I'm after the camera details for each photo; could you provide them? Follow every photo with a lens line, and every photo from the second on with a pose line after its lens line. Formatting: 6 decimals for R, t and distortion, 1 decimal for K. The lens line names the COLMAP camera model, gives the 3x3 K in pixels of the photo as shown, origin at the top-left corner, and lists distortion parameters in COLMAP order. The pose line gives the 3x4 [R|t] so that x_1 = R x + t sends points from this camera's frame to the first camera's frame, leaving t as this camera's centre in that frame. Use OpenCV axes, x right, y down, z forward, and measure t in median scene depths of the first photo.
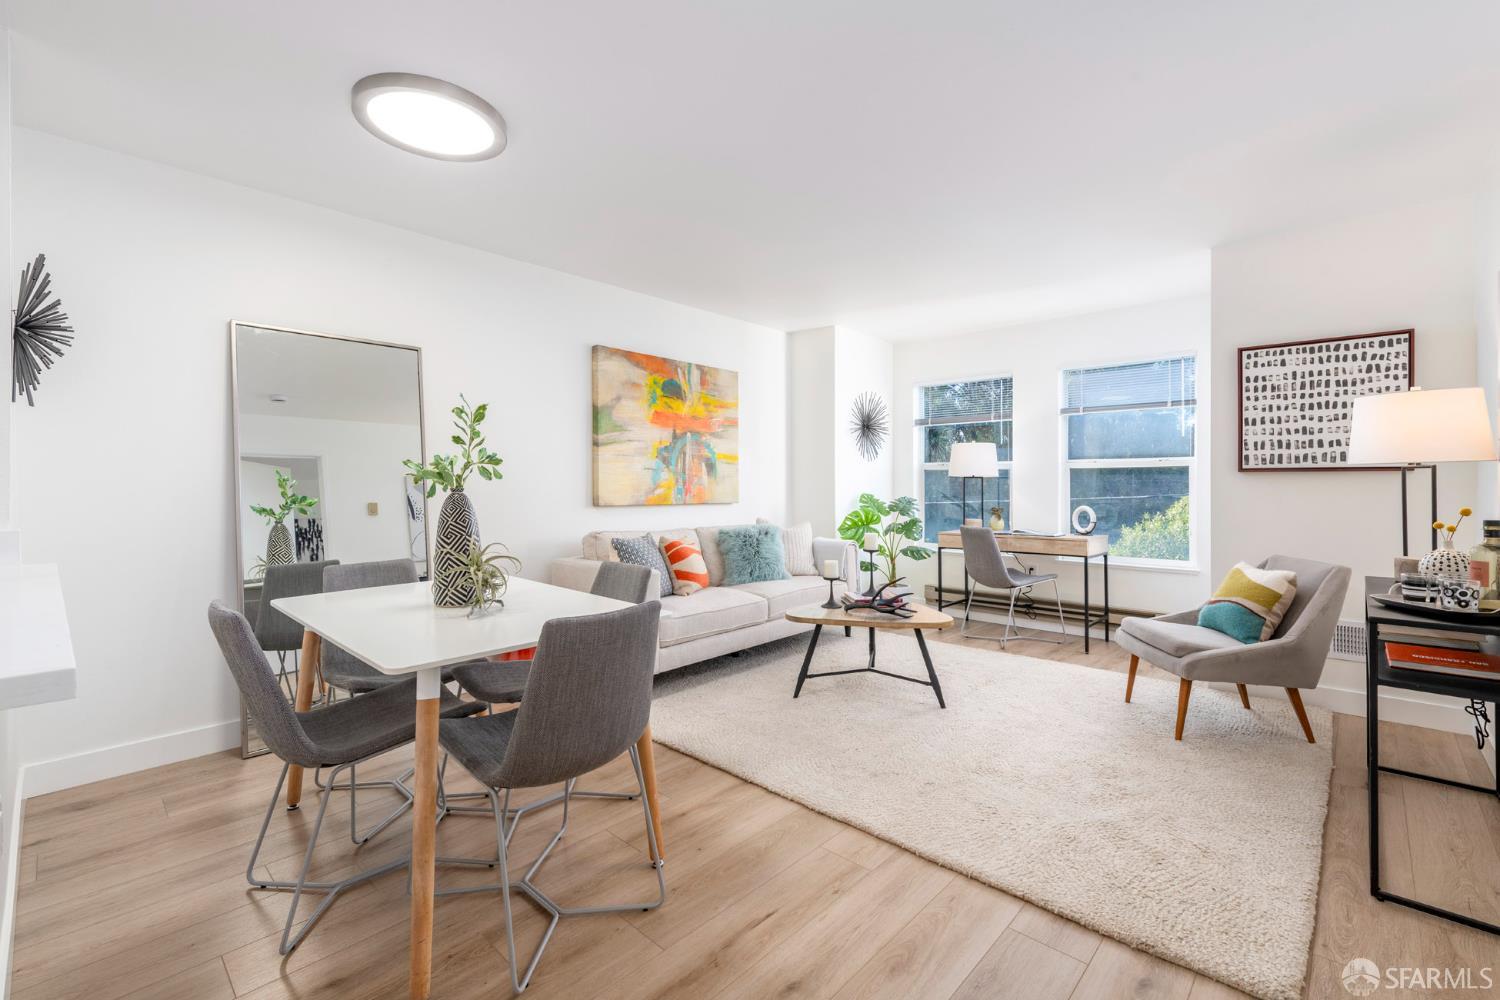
lens RADIAL K [[635.6, 0, 758.3], [0, 635.6, 493.7], [0, 0, 1]] dist [0.002813, -0.000412]
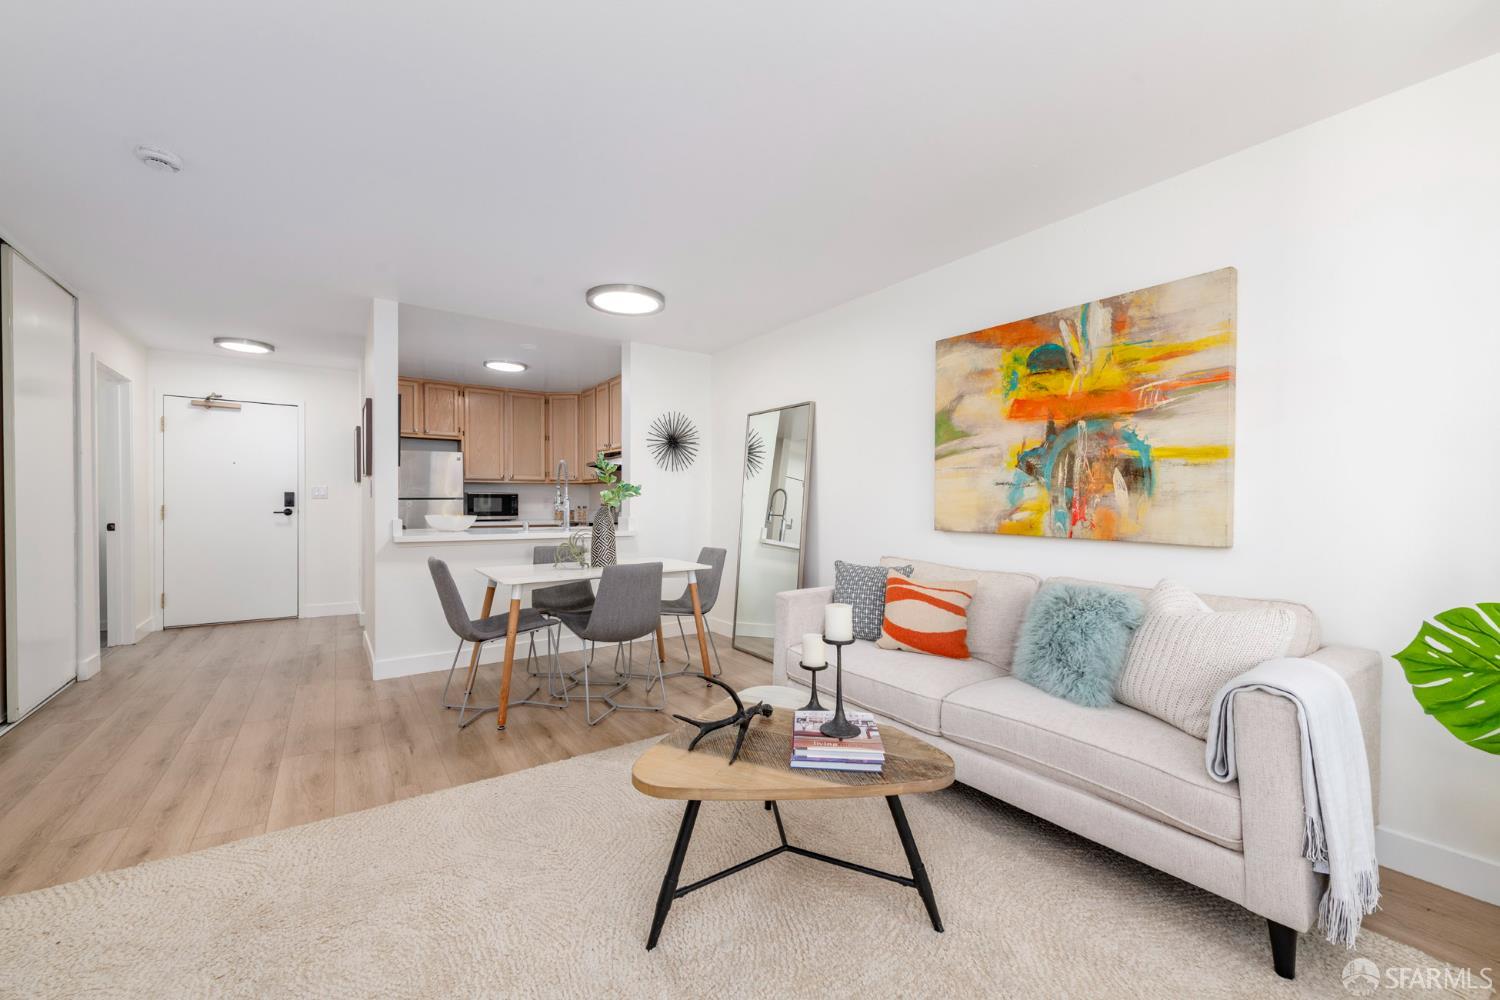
lens RADIAL K [[589.4, 0, 757.0], [0, 589.4, 509.6], [0, 0, 1]] dist [0.004367, 0.000213]
pose [[-0.207258, 0.014617, -0.978177, 0.557795], [-0.020425, 0.999606, 0.019264, -0.017437], [0.978073, 0.023972, -0.206877, 0.901040]]
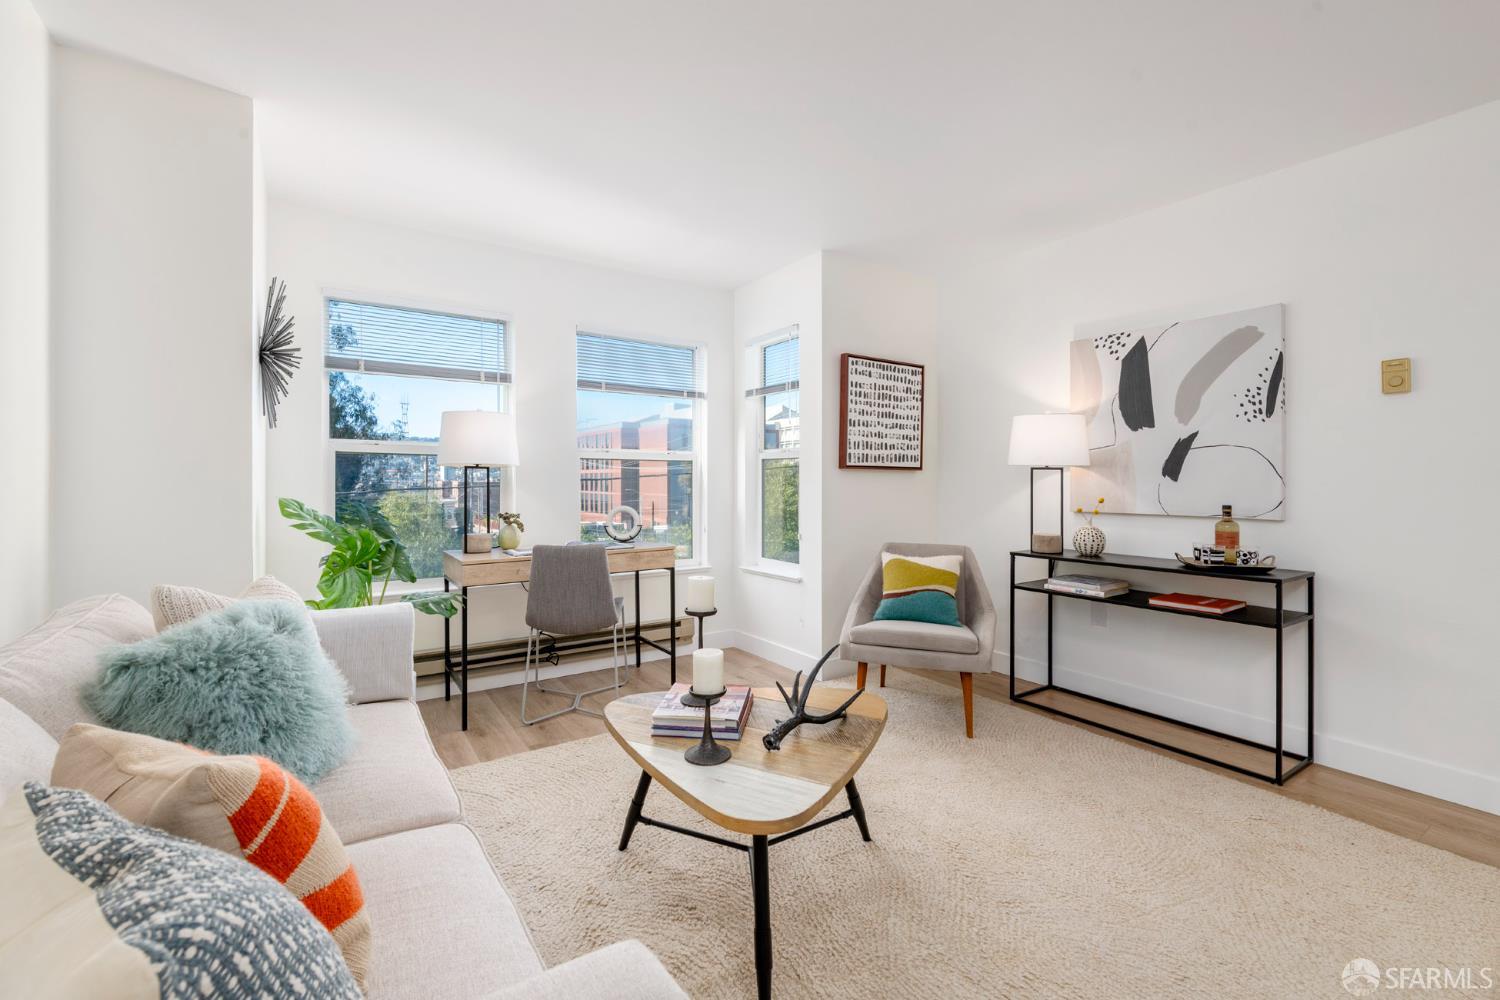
lens RADIAL K [[635.6, 0, 749.5], [0, 635.6, 480.8], [0, 0, 1]] dist [0.002813, -0.000412]
pose [[0.237697, -0.002782, 0.971335, -0.262922], [0.011477, 0.999934, 0.000055, -0.012871], [-0.971272, 0.011135, 0.237713, 0.734270]]
